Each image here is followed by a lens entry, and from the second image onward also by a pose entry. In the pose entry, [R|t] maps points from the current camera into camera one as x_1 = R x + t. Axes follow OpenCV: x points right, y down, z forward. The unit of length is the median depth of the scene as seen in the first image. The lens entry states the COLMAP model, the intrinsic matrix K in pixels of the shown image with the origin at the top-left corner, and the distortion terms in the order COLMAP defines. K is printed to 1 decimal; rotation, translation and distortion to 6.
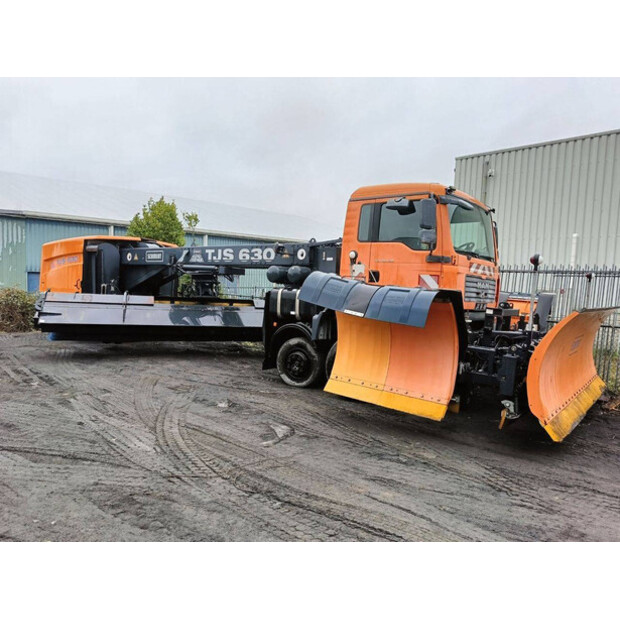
lens RADIAL K [[474.3, 0, 308.2], [0, 474.3, 312.1], [0, 0, 1]] dist [0.086988, -0.120777]
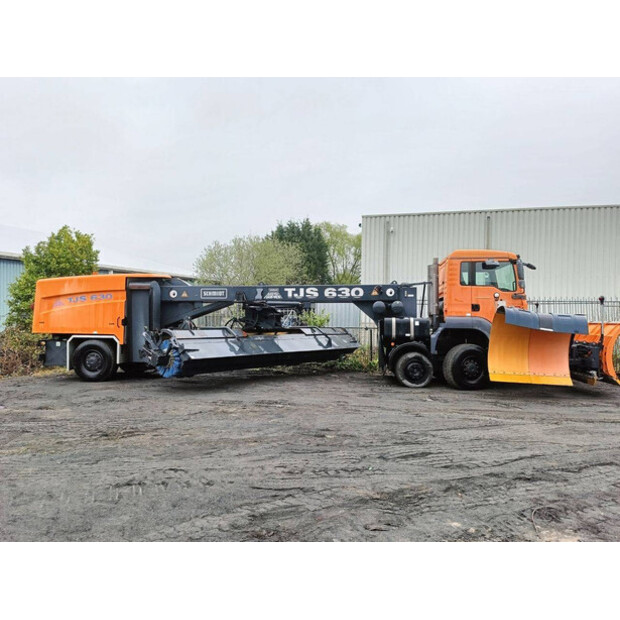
lens RADIAL K [[473.5, 0, 310.0], [0, 473.5, 310.0], [0, 0, 1]] dist [0.150204, -0.241492]
pose [[0.852805, -0.027930, 0.521482, -1.007659], [0.059237, 0.997298, -0.043458, -0.027432], [-0.518859, 0.067952, 0.852155, -0.052787]]
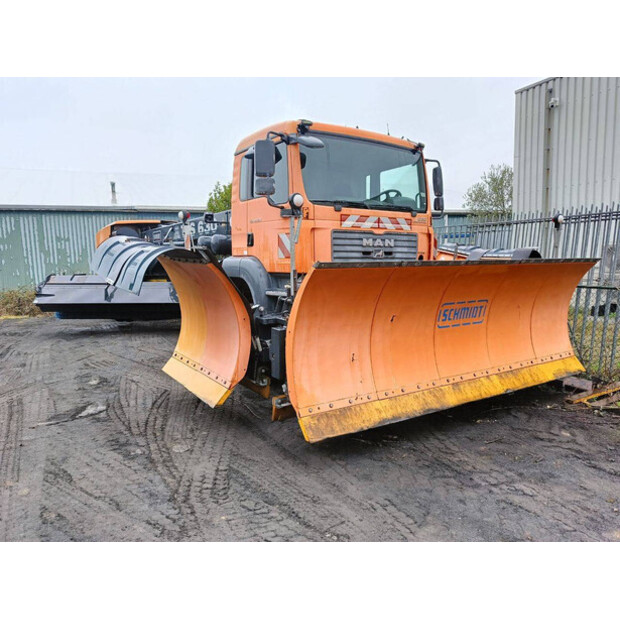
lens RADIAL K [[470.5, 0, 310.0], [0, 470.5, 310.0], [0, 0, 1]] dist [0.081535, -0.107087]
pose [[0.946101, -0.021257, -0.323174, 0.457620], [0.035129, 0.998692, 0.037151, 0.022101], [0.321962, -0.046501, 0.945610, 0.186787]]
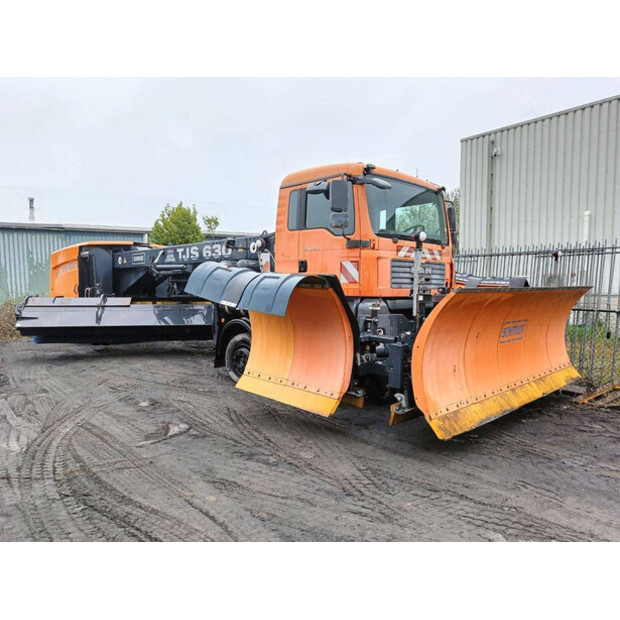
lens RADIAL K [[470.5, 0, 310.0], [0, 470.5, 310.0], [0, 0, 1]] dist [0.081535, -0.107087]
pose [[0.991202, -0.037121, -0.127048, 0.237780], [0.036872, 0.999311, -0.004315, 0.015464], [0.127120, -0.000407, 0.991887, 0.060467]]
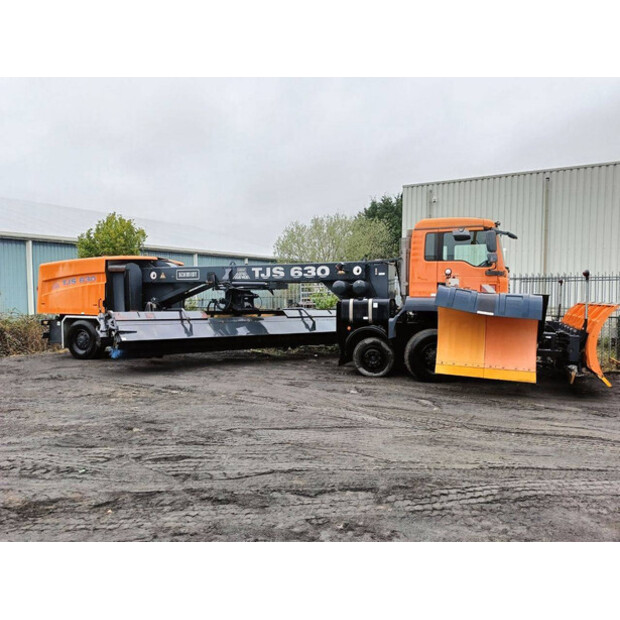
lens RADIAL K [[473.5, 0, 310.0], [0, 473.5, 310.0], [0, 0, 1]] dist [0.150204, -0.241492]
pose [[0.958118, -0.047195, 0.282457, -0.525190], [0.053615, 0.998448, -0.015039, -0.008362], [-0.281309, 0.029553, 0.959162, -0.159353]]
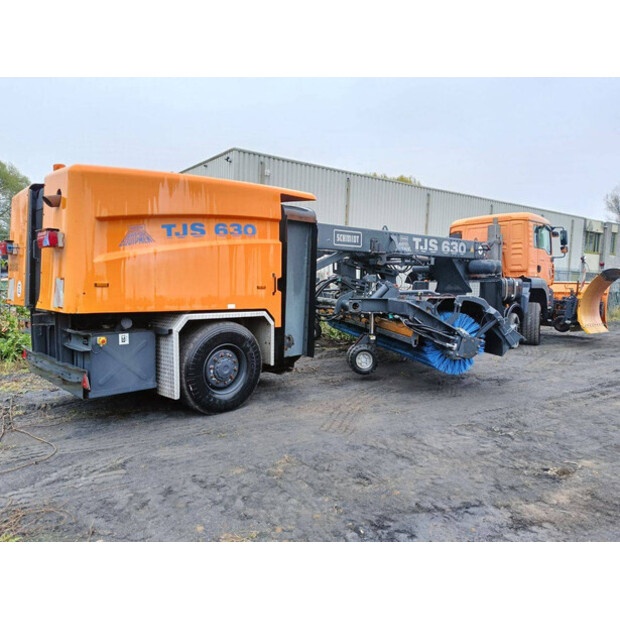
lens RADIAL K [[464.3, 0, 312.4], [0, 464.3, 308.6], [0, 0, 1]] dist [0.079419, -0.109607]
pose [[0.141915, -0.102745, 0.984532, -1.442706], [0.047634, 0.994155, 0.096883, -0.119075], [-0.988732, 0.033148, 0.145980, 1.372092]]
